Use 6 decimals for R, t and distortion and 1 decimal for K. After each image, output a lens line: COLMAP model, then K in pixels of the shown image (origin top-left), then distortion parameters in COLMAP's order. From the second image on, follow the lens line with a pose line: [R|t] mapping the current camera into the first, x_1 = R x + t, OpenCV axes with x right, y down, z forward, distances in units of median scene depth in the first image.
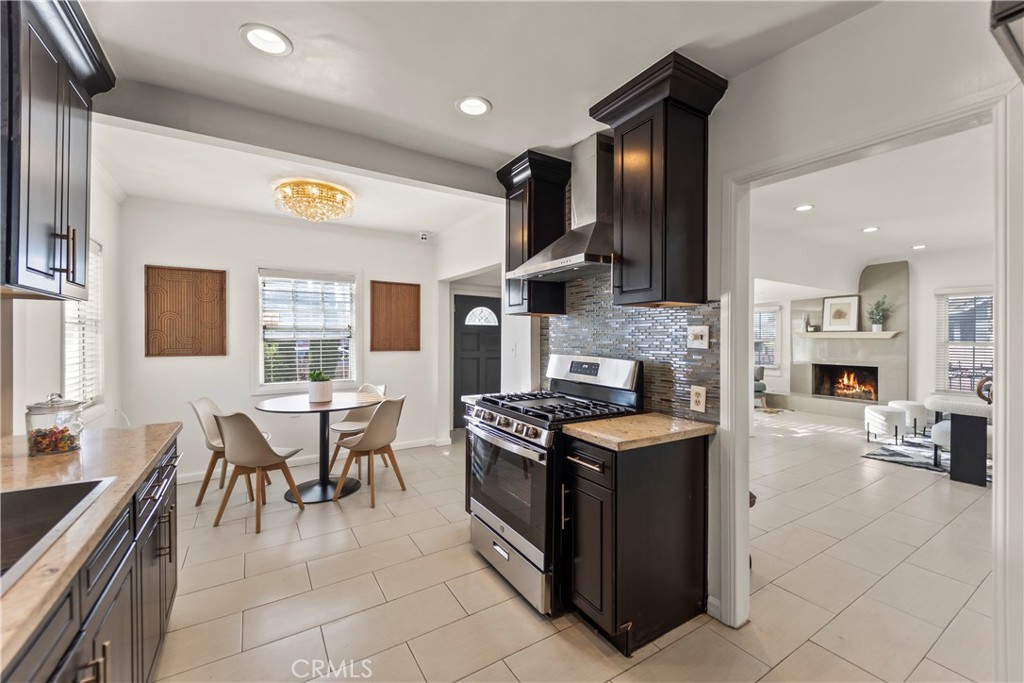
lens RADIAL K [[412.9, 0, 512.0], [0, 412.9, 335.8], [0, 0, 1]] dist [0.007725, -0.001008]
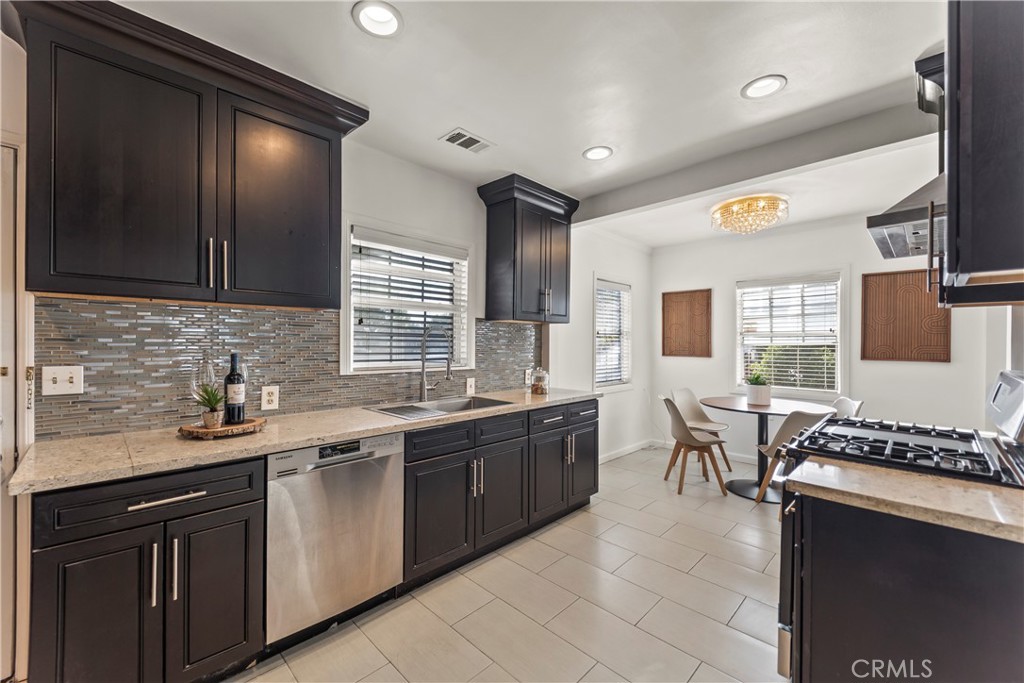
lens RADIAL K [[412.9, 0, 515.2], [0, 412.9, 346.0], [0, 0, 1]] dist [0.007725, -0.001008]
pose [[0.246221, 0.007913, -0.969181, 0.567222], [0.001911, 0.999961, 0.008650, 0.003102], [0.969212, -0.003982, 0.246196, 0.212928]]
